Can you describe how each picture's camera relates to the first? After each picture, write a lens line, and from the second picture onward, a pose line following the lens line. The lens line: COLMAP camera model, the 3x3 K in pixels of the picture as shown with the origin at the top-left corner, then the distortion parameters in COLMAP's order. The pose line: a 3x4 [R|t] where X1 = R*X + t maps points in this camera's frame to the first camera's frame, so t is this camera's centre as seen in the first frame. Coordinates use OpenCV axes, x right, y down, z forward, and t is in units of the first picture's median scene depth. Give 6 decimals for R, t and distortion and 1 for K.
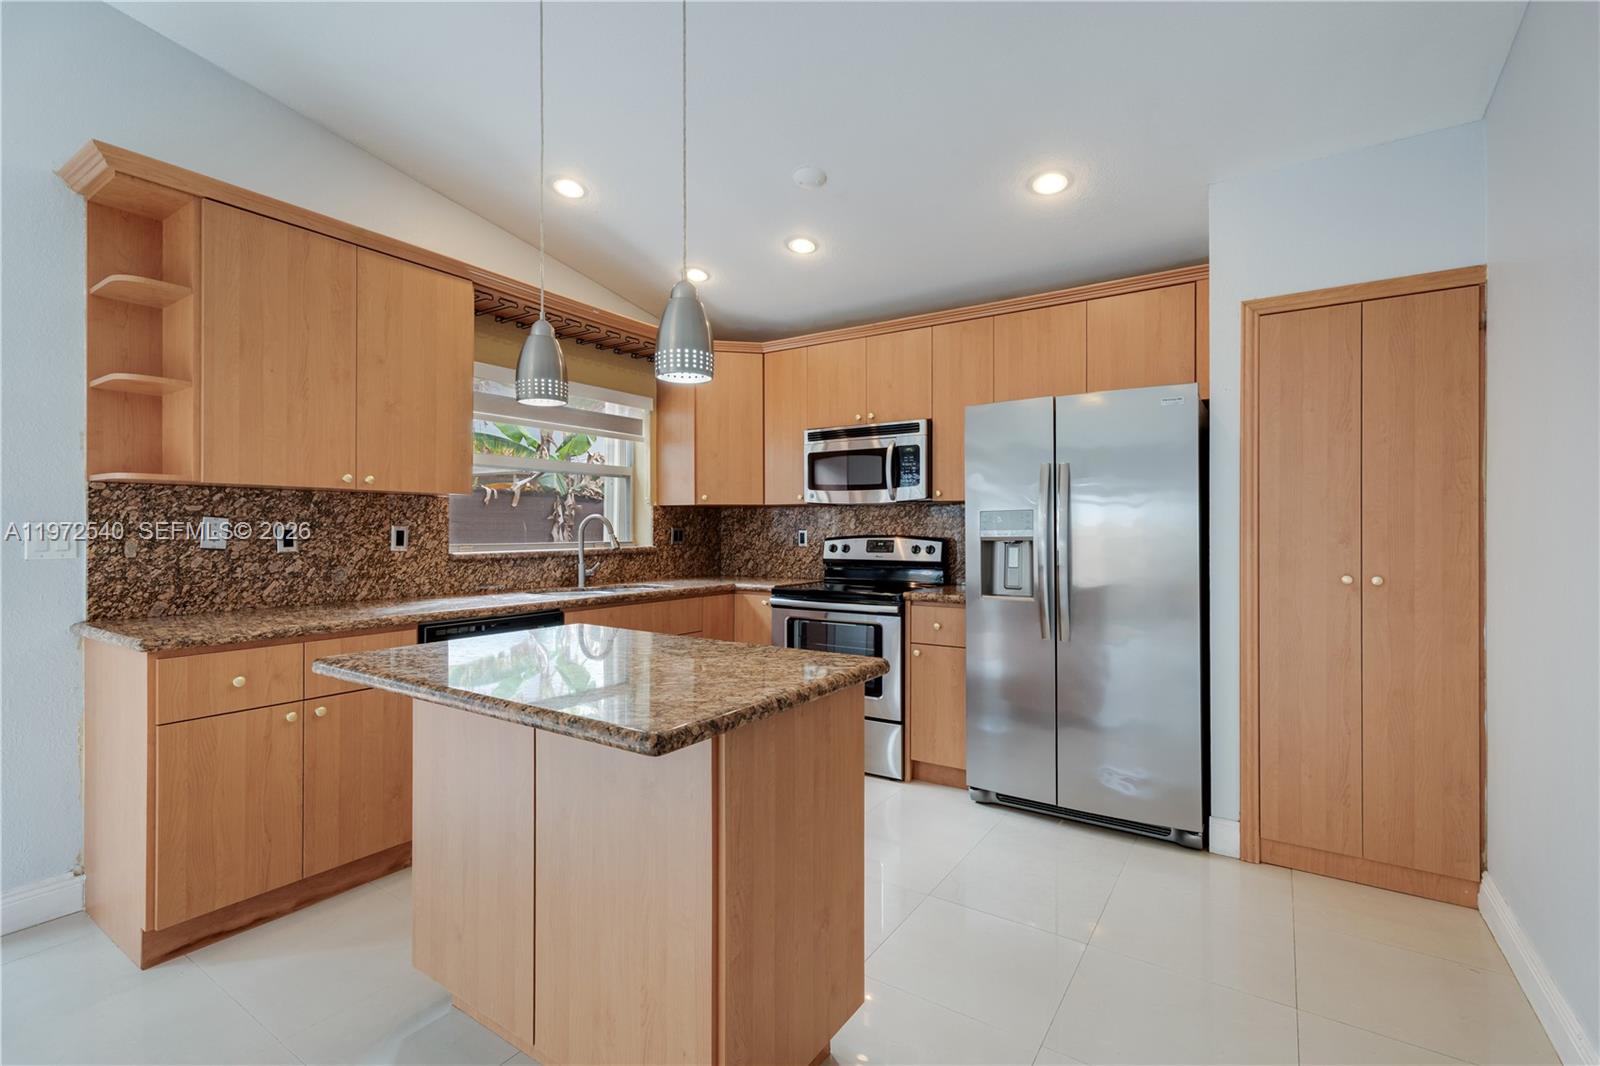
lens RADIAL K [[727.5, 0, 800.0], [0, 727.5, 533.0], [0, 0, 1]] dist [0.011140, 0.000255]
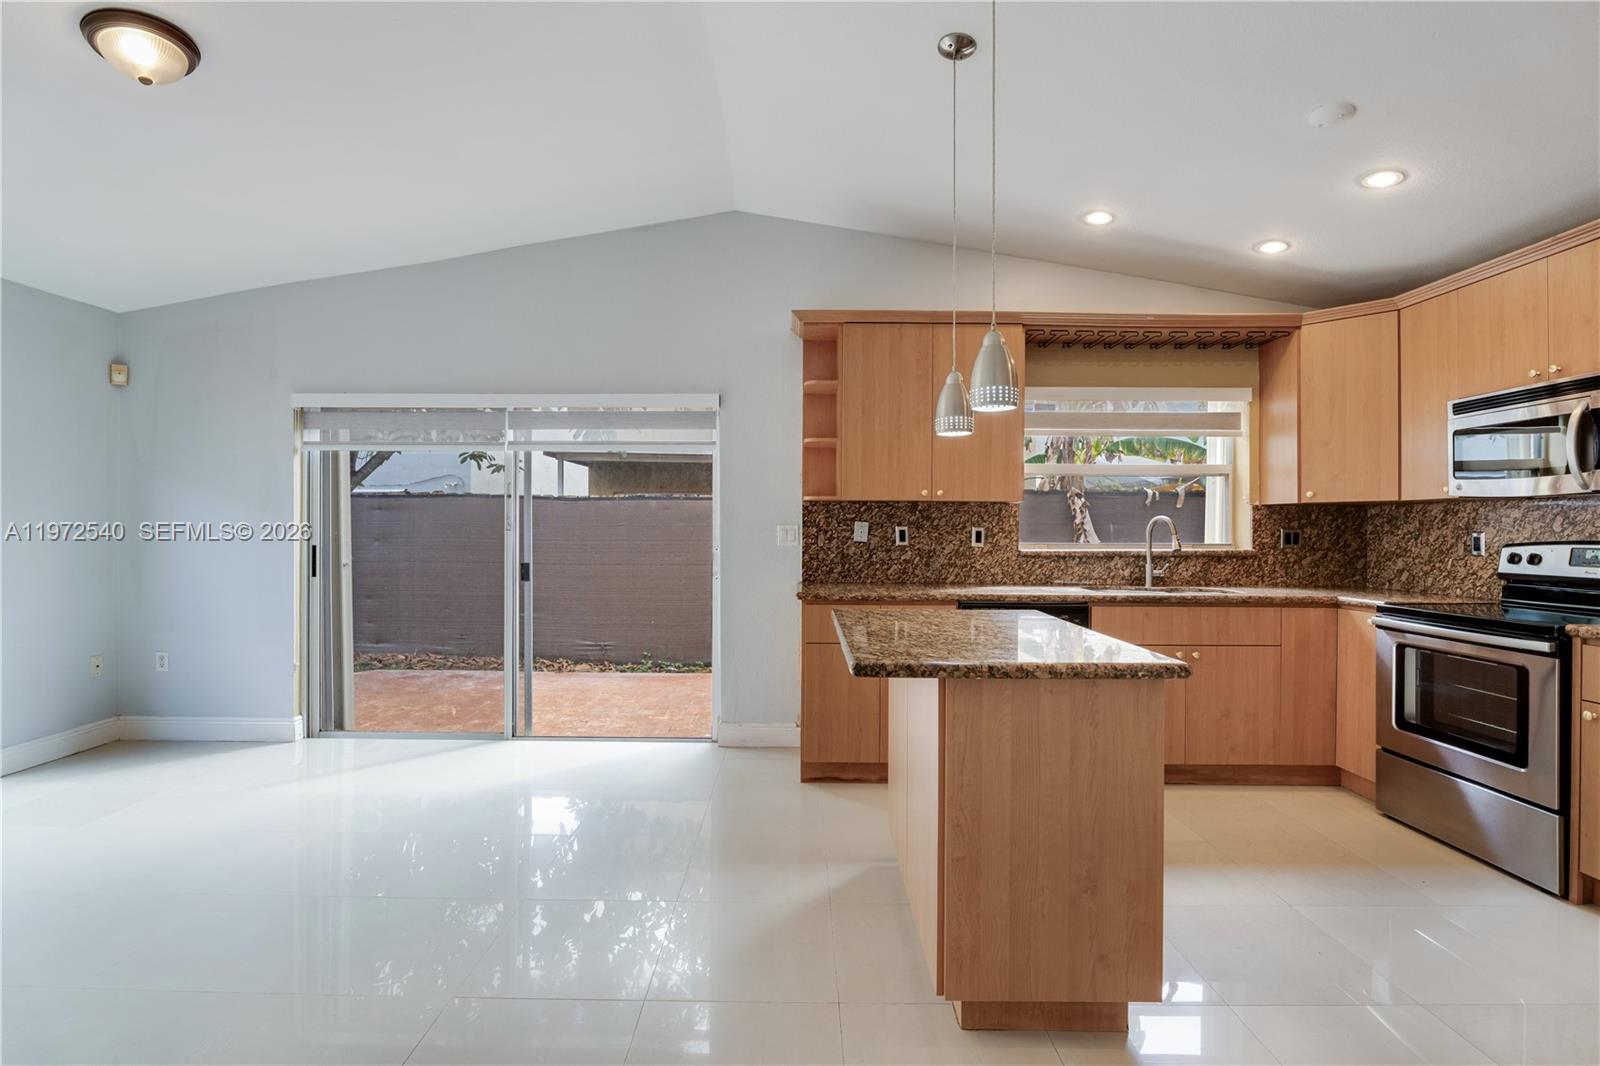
lens RADIAL K [[755.7, 0, 800.0], [0, 755.7, 533.0], [0, 0, 1]] dist [-0.000942, -0.000279]
pose [[0.552443, 0.006456, -0.833526, 0.338083], [-0.008207, 0.999964, 0.002305, -0.000096], [0.833511, 0.005567, 0.552475, 0.005167]]
